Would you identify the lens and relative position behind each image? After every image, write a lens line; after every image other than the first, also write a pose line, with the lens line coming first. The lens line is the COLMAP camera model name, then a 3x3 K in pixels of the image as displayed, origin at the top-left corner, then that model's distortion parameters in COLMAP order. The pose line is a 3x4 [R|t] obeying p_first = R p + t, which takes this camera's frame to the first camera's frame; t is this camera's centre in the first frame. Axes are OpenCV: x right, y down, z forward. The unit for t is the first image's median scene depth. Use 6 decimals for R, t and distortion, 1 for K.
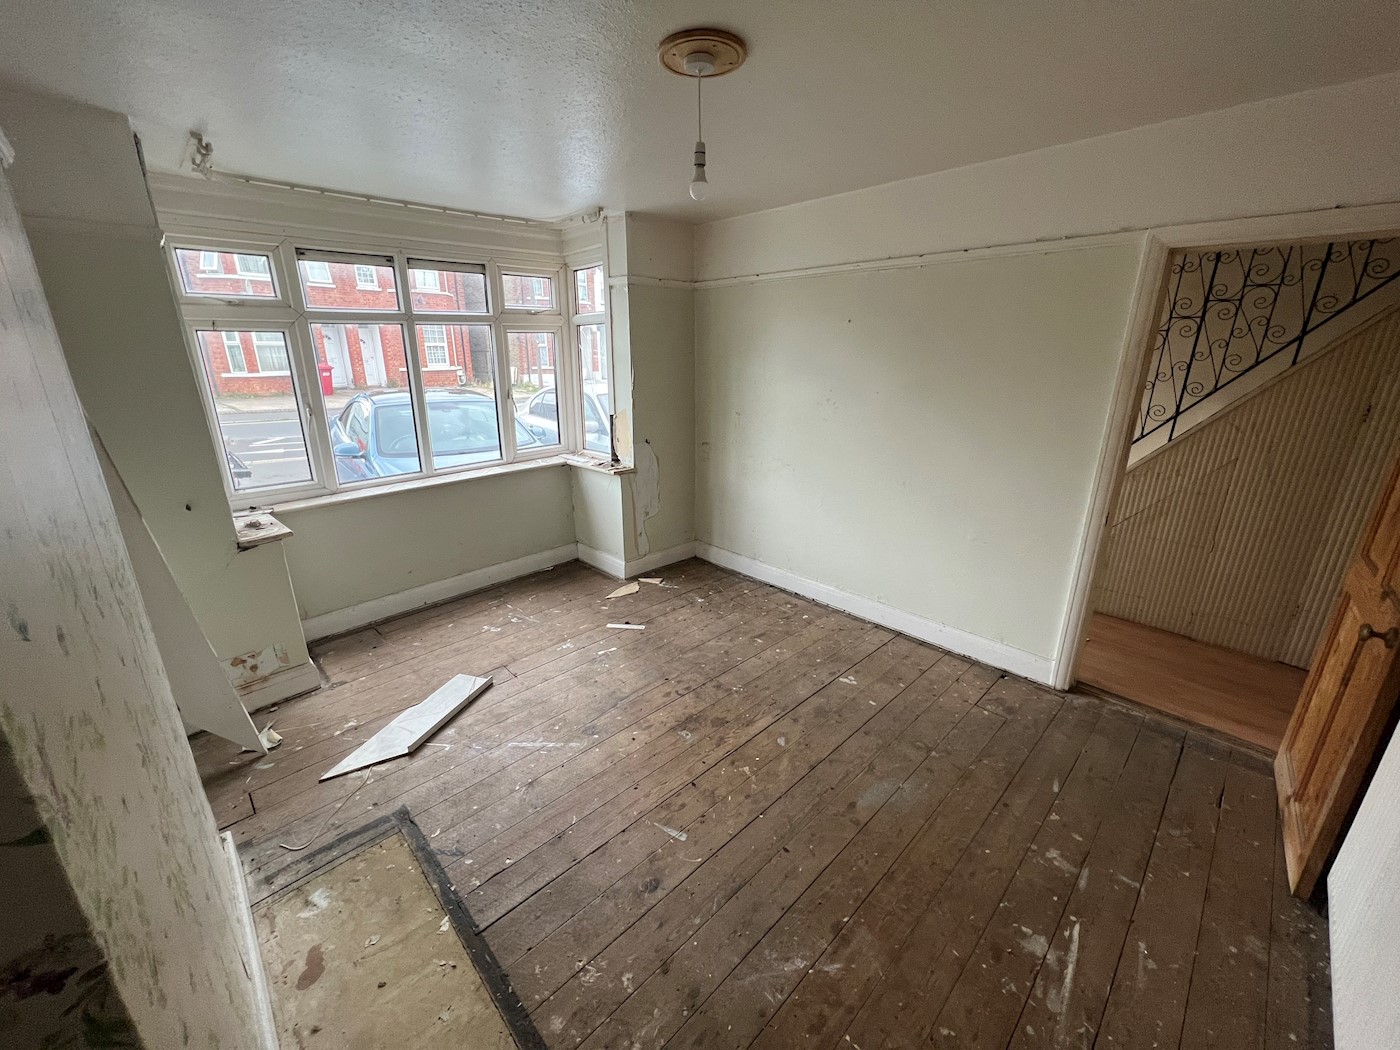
lens RADIAL K [[556.7, 0, 696.2], [0, 556.7, 522.1], [0, 0, 1]] dist [0.002731, -0.000107]
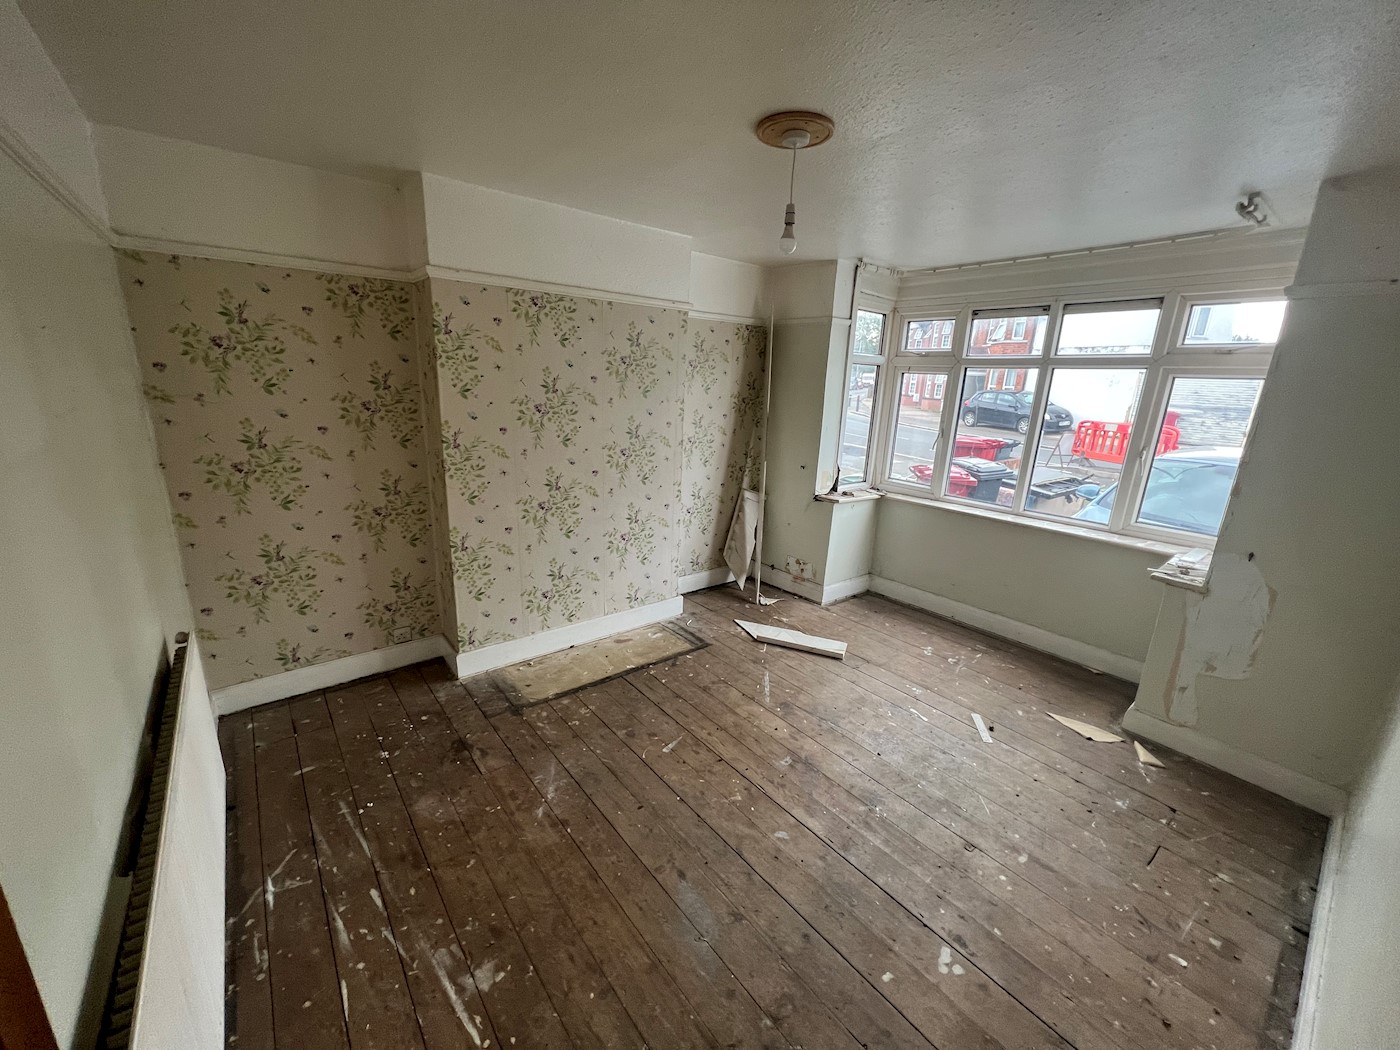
lens RADIAL K [[556.7, 0, 698.1], [0, 556.7, 521.7], [0, 0, 1]] dist [0.002731, -0.000107]
pose [[-0.086420, 0.254972, -0.963079, 0.782741], [-0.336150, 0.902543, 0.269109, -0.208270], [0.937835, 0.346995, 0.007712, 0.634365]]
